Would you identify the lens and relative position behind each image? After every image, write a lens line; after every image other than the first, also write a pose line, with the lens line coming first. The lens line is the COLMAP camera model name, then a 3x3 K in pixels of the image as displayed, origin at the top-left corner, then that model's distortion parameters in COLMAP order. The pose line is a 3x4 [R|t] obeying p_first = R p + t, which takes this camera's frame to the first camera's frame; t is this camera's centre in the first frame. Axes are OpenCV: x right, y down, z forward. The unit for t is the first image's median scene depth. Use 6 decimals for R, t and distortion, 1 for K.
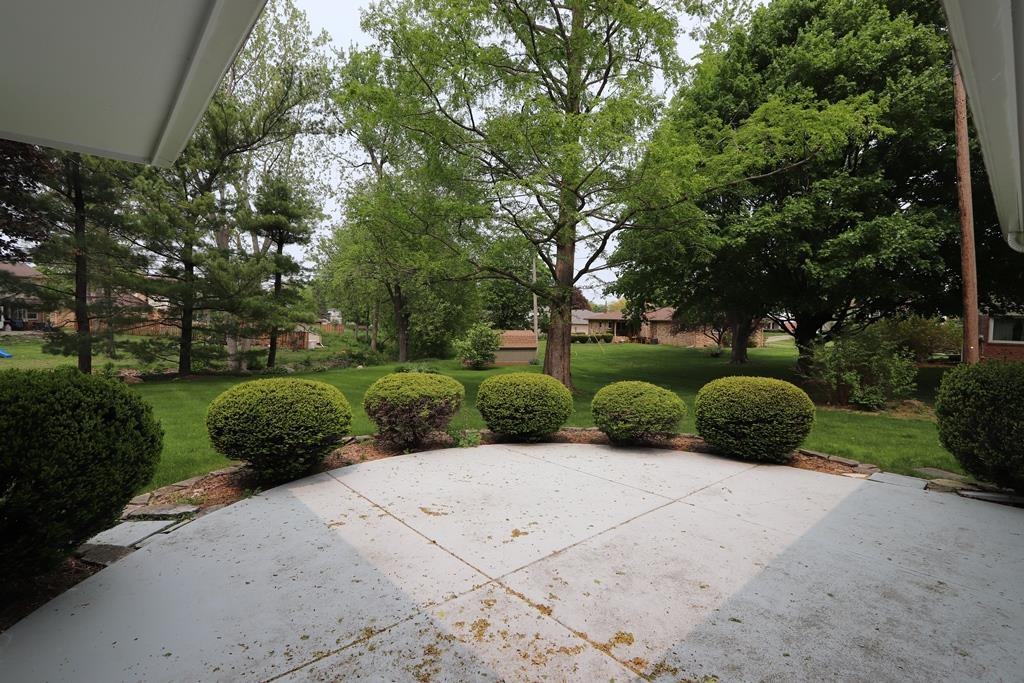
lens RADIAL K [[467.6, 0, 512.0], [0, 467.6, 341.5], [0, 0, 1]] dist [-0.003312, -0.000528]
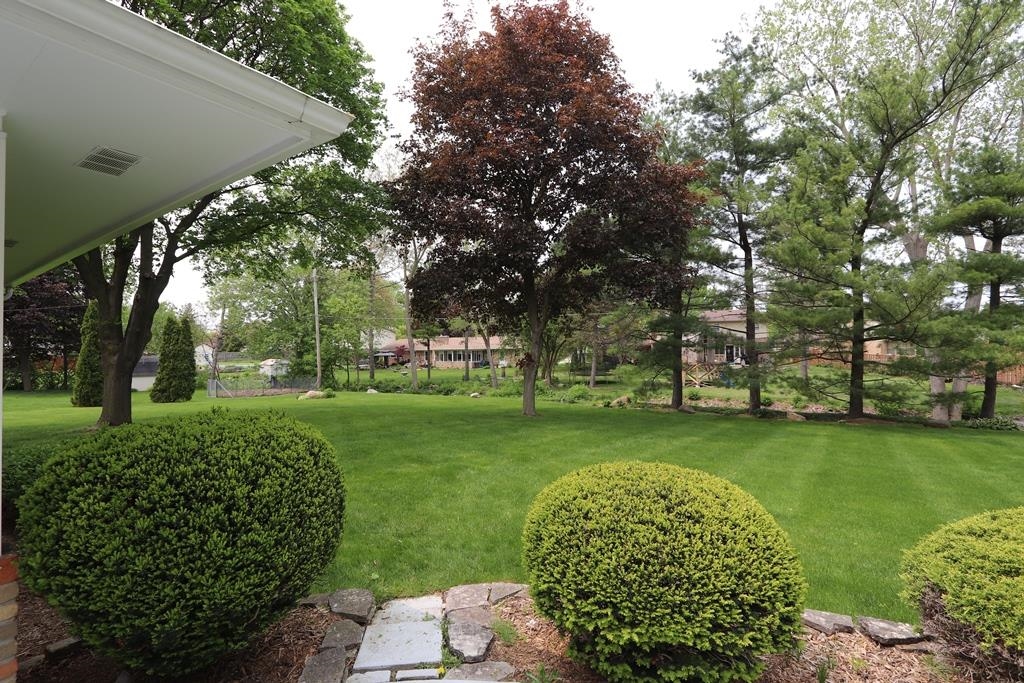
lens RADIAL K [[467.6, 0, 512.0], [0, 467.6, 341.5], [0, 0, 1]] dist [-0.003312, -0.000528]
pose [[0.239479, -0.047176, -0.969755, -0.010941], [-0.025858, 0.998155, -0.054943, -0.004500], [0.970557, 0.038234, 0.237818, 0.195653]]
